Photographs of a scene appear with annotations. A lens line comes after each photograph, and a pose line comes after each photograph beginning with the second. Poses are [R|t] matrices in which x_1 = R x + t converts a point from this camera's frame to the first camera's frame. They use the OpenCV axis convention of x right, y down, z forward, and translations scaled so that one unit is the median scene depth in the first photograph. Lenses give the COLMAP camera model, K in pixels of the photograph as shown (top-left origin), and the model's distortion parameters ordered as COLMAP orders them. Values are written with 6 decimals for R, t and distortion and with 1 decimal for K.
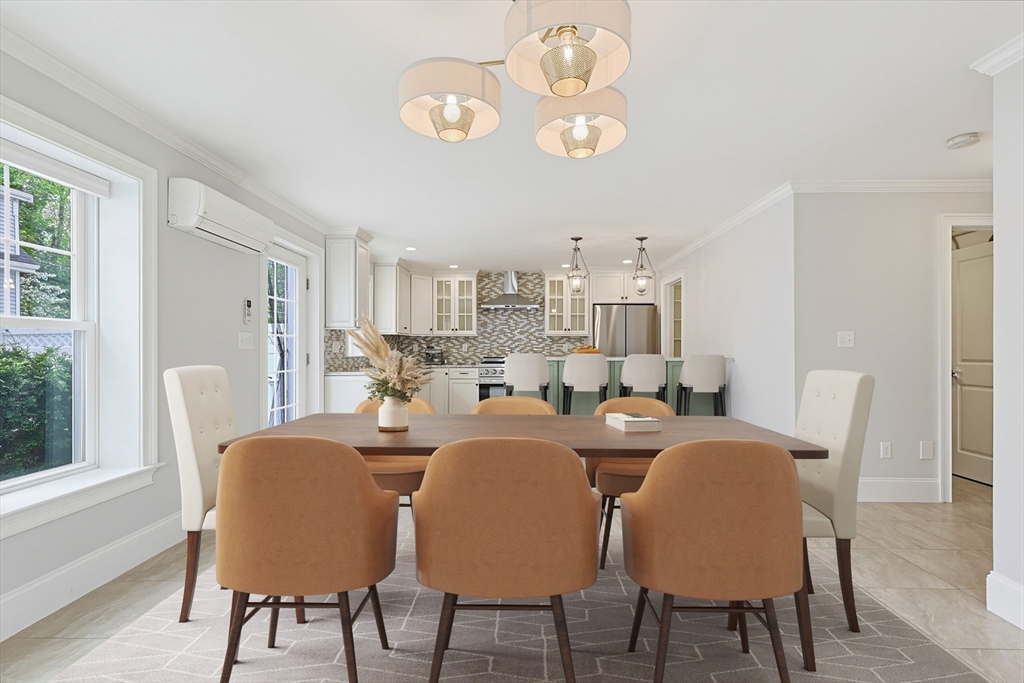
lens RADIAL K [[473.7, 0, 515.6], [0, 473.7, 351.4], [0, 0, 1]] dist [0.001353, -0.000005]
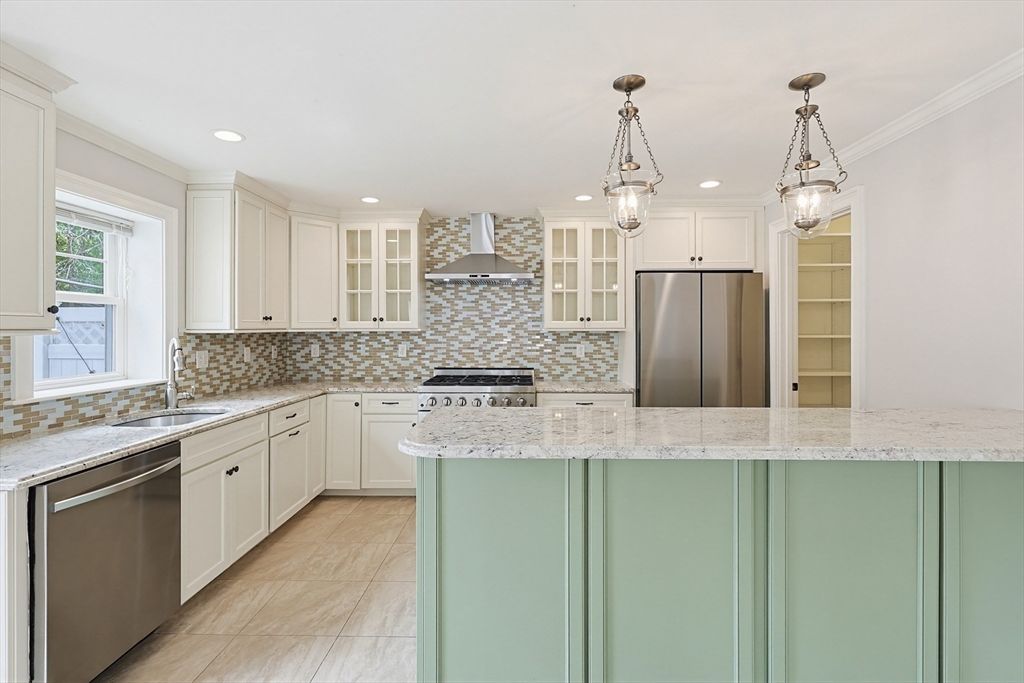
lens RADIAL K [[473.7, 0, 513.2], [0, 473.7, 328.5], [0, 0, 1]] dist [0.001353, -0.000005]
pose [[0.999982, -0.000859, -0.005923, 0.029493], [0.000843, 0.999996, -0.002770, -0.033583], [0.005925, 0.002765, 0.999979, 0.452768]]
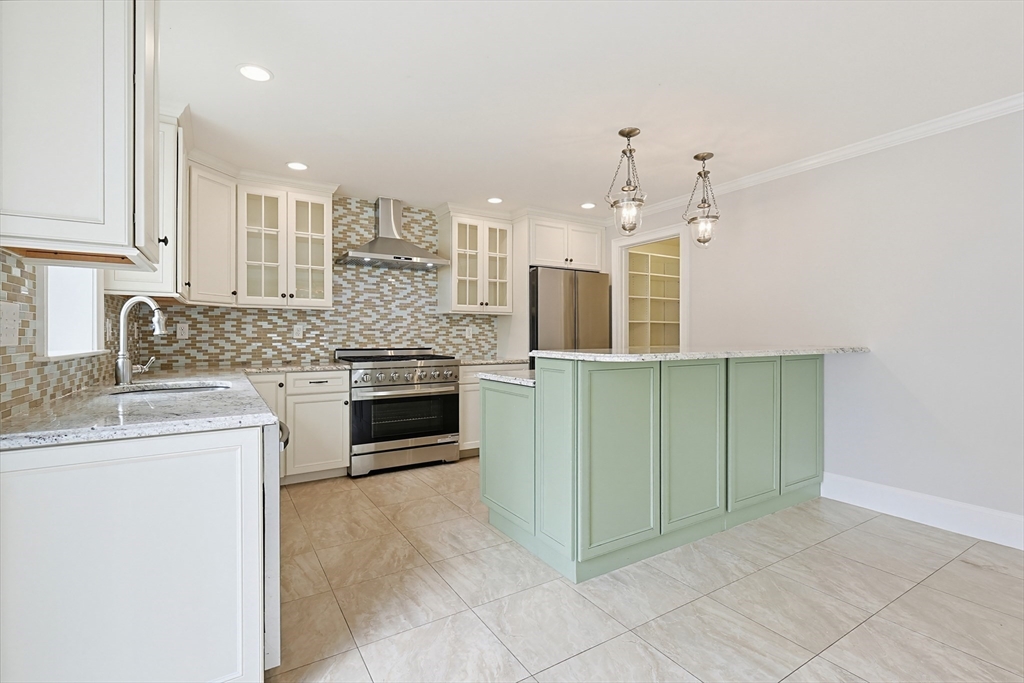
lens RADIAL K [[473.7, 0, 517.5], [0, 473.7, 335.1], [0, 0, 1]] dist [0.001353, -0.000005]
pose [[0.836946, 0.001209, 0.547284, -0.198783], [0.001263, 0.999991, -0.004140, -0.001488], [-0.547284, 0.004156, 0.836937, 0.439721]]
